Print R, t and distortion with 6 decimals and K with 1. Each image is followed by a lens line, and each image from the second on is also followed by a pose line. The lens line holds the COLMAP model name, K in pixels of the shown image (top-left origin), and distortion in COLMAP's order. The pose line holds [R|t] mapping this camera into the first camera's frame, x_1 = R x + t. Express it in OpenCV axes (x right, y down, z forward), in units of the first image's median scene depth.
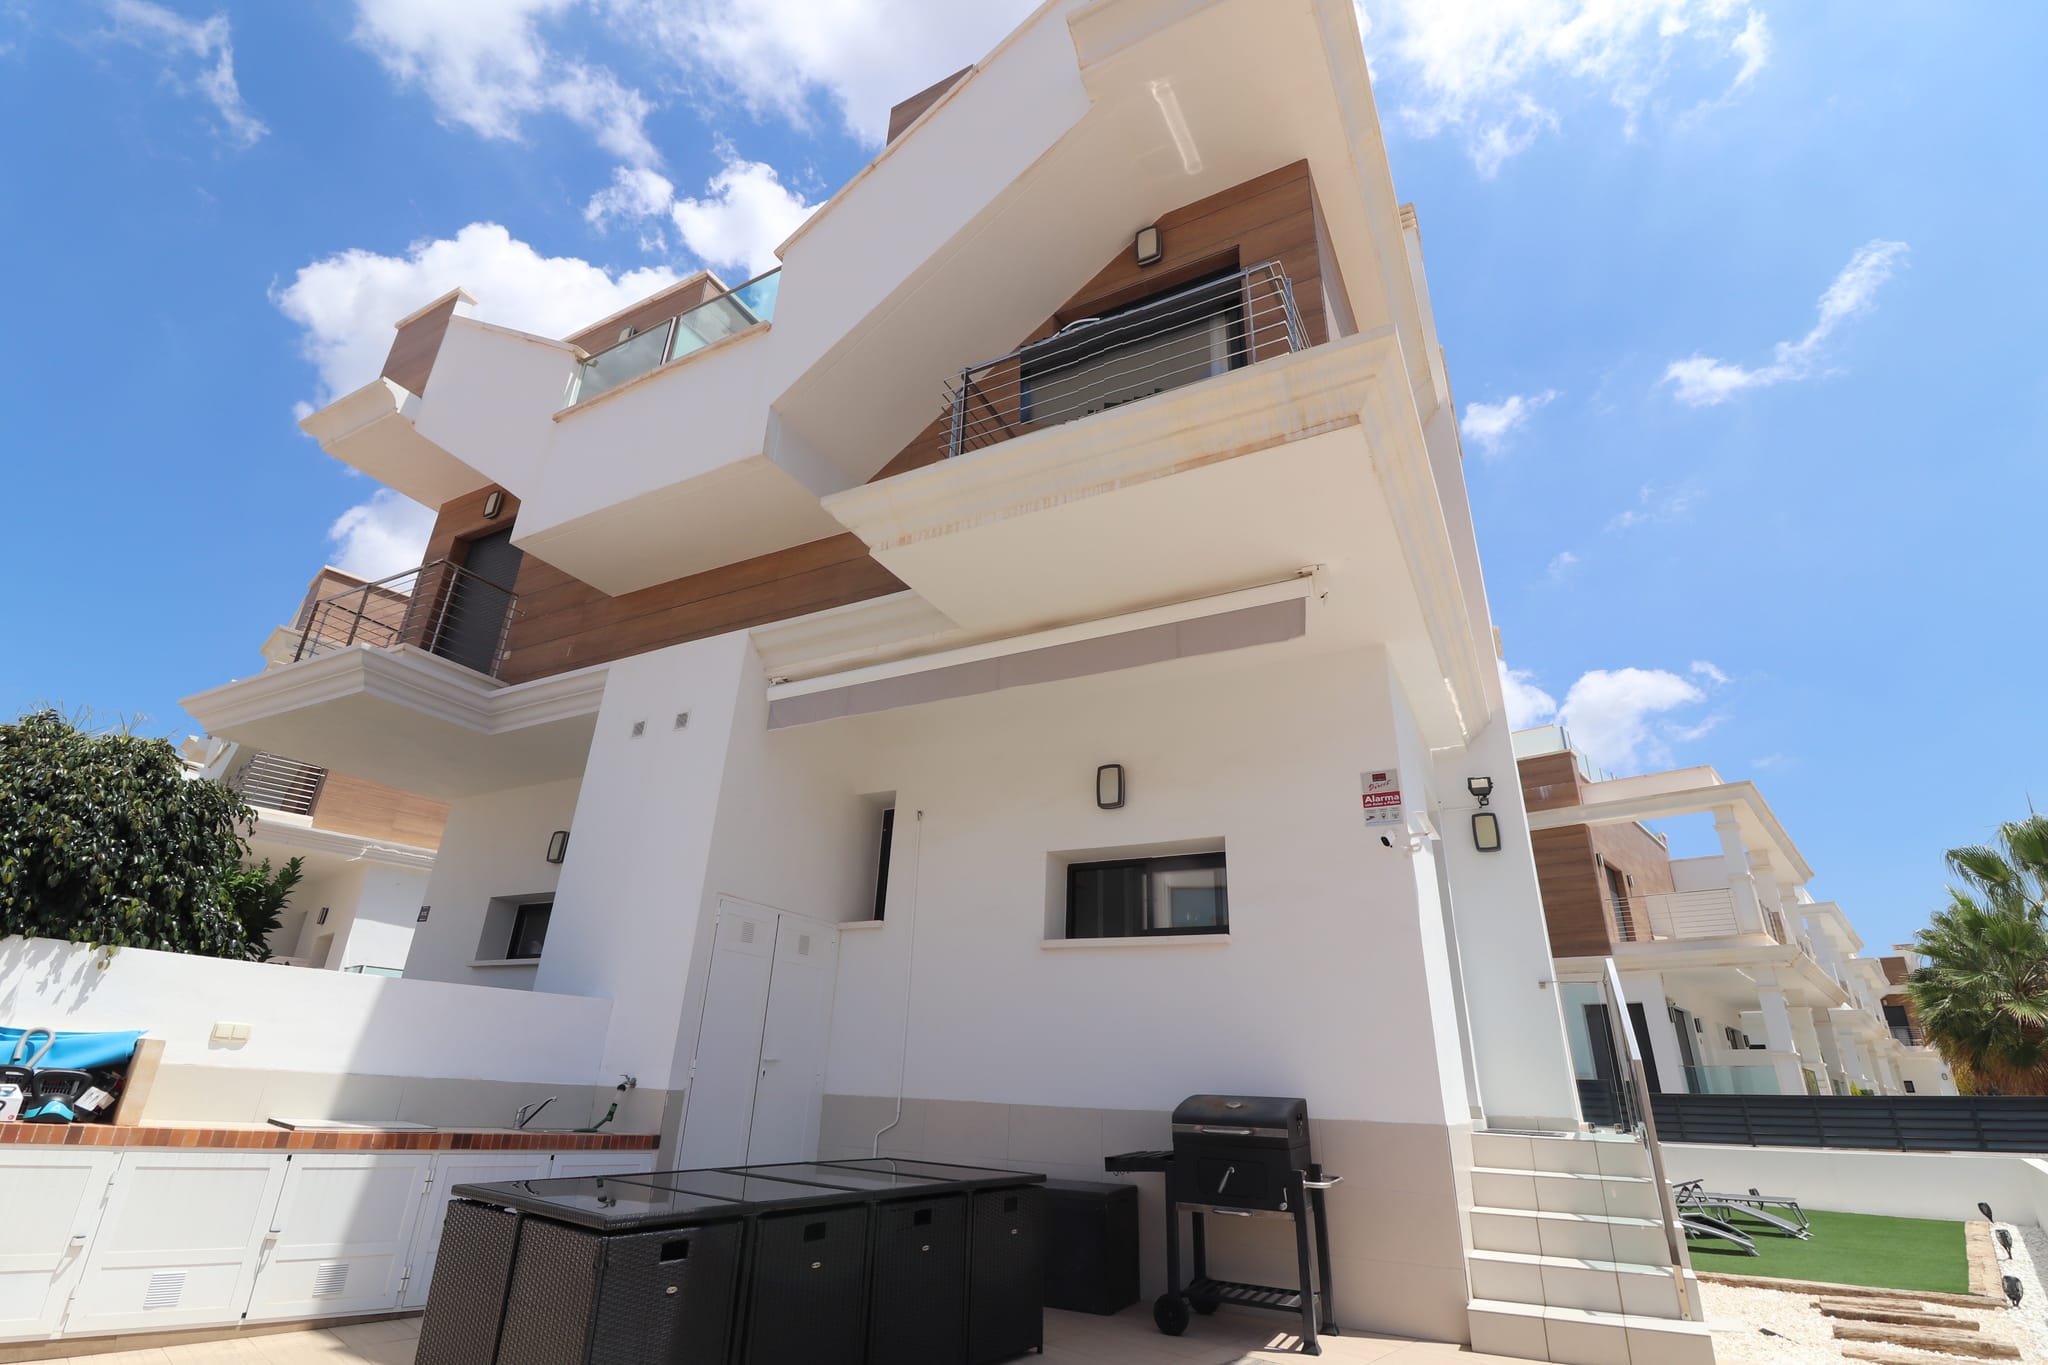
lens RADIAL K [[947.3, 0, 1041.9], [0, 947.3, 676.7], [0, 0, 1]] dist [-0.011013, -0.005374]
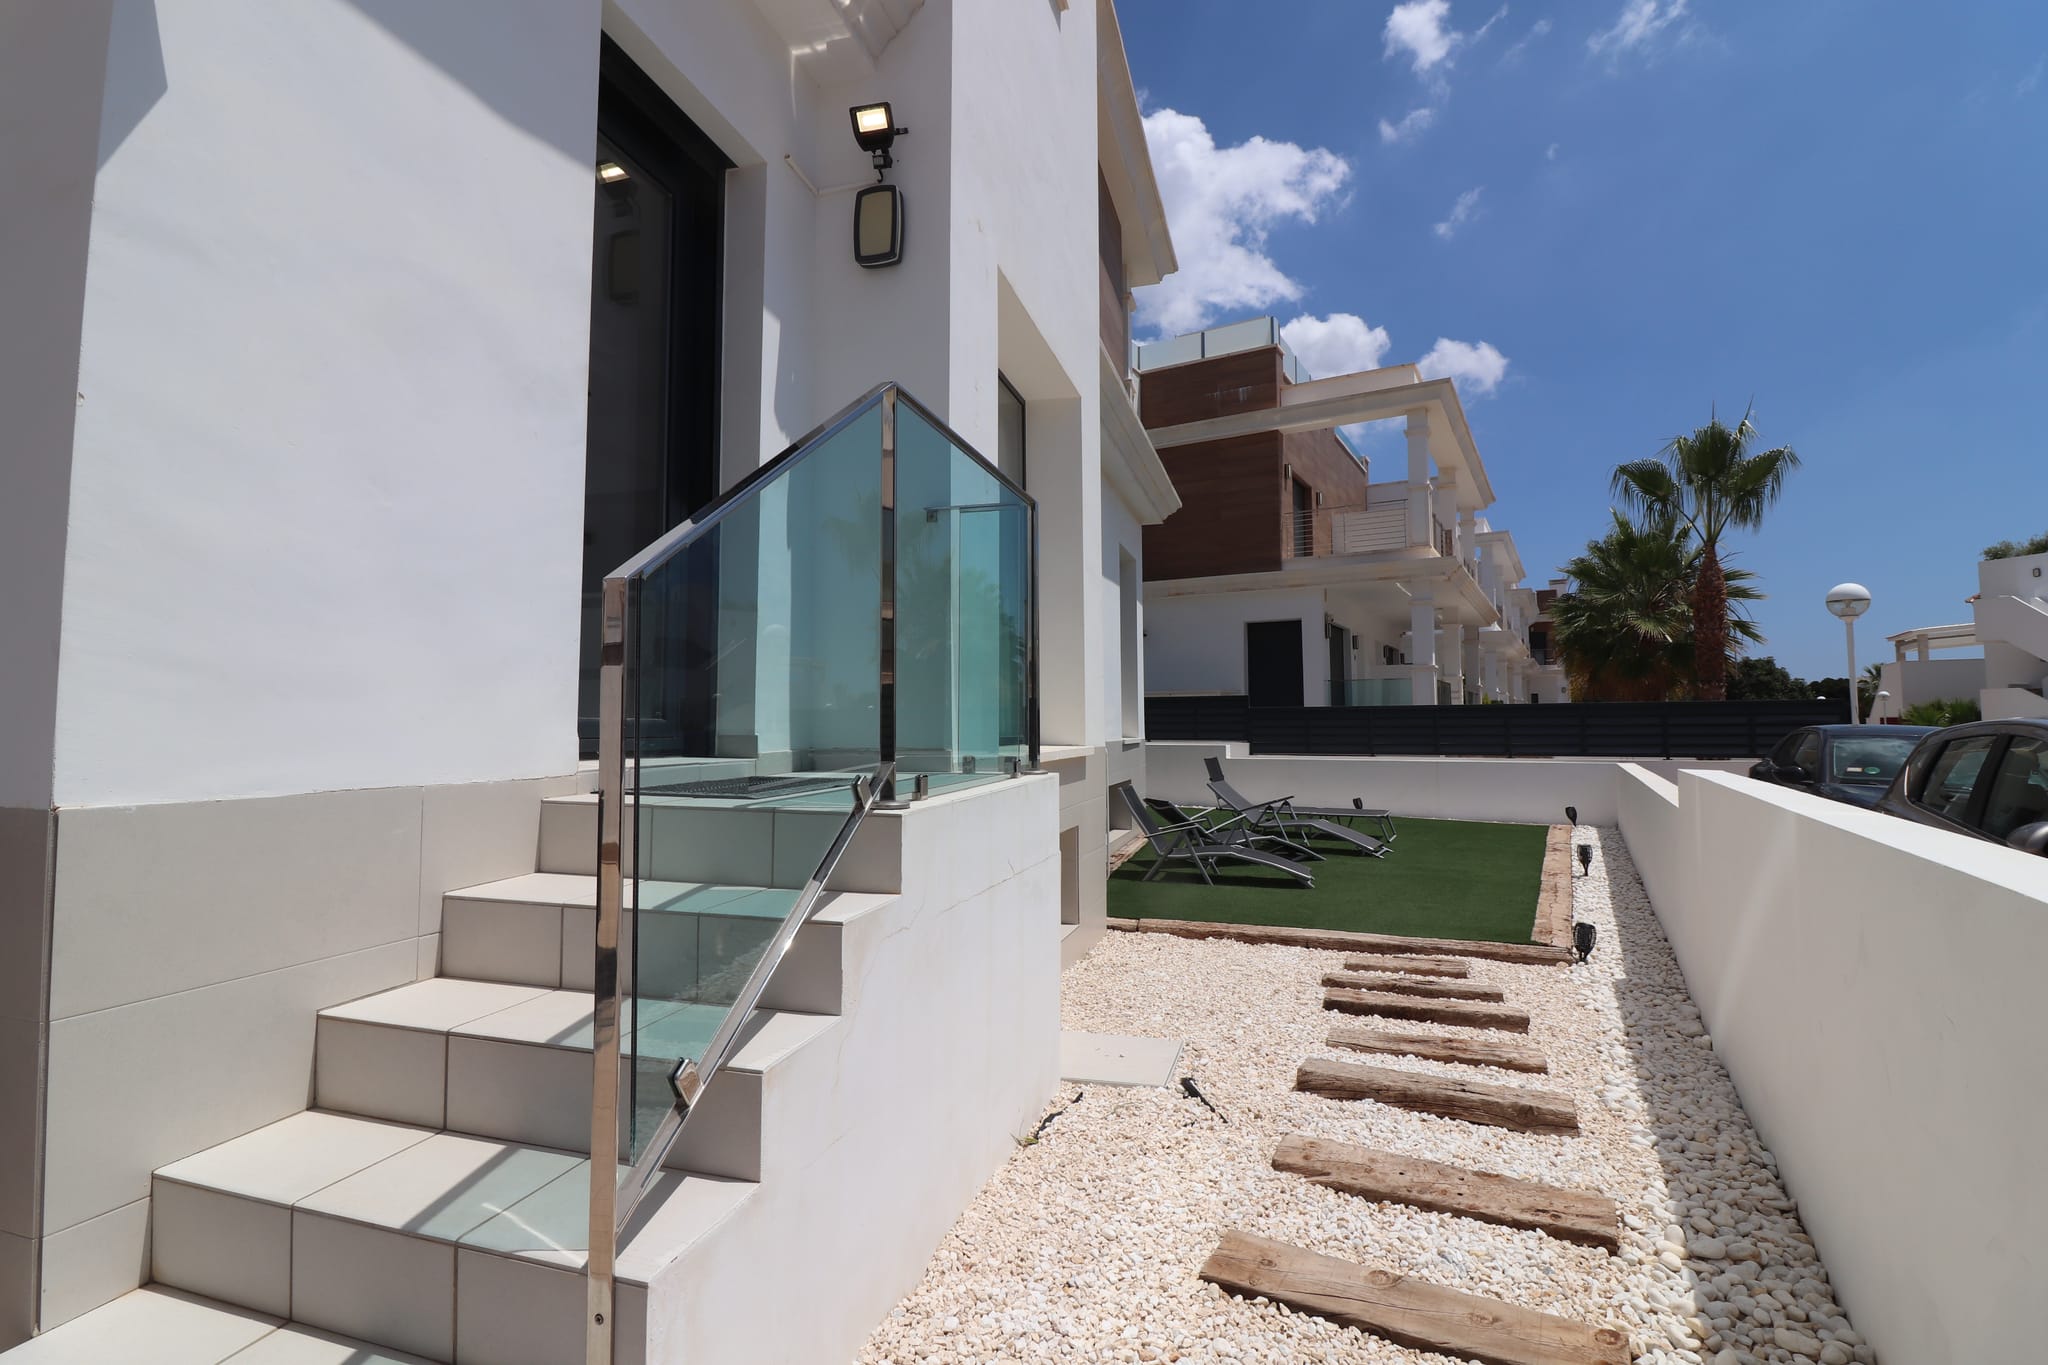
lens RADIAL K [[947.3, 0, 1017.3], [0, 947.3, 663.1], [0, 0, 1]] dist [-0.011013, -0.005374]
pose [[0.978803, -0.023161, 0.203492, 0.152179], [-0.048698, 0.938769, 0.341090, 0.072570], [-0.198932, -0.343769, 0.917741, 0.155905]]
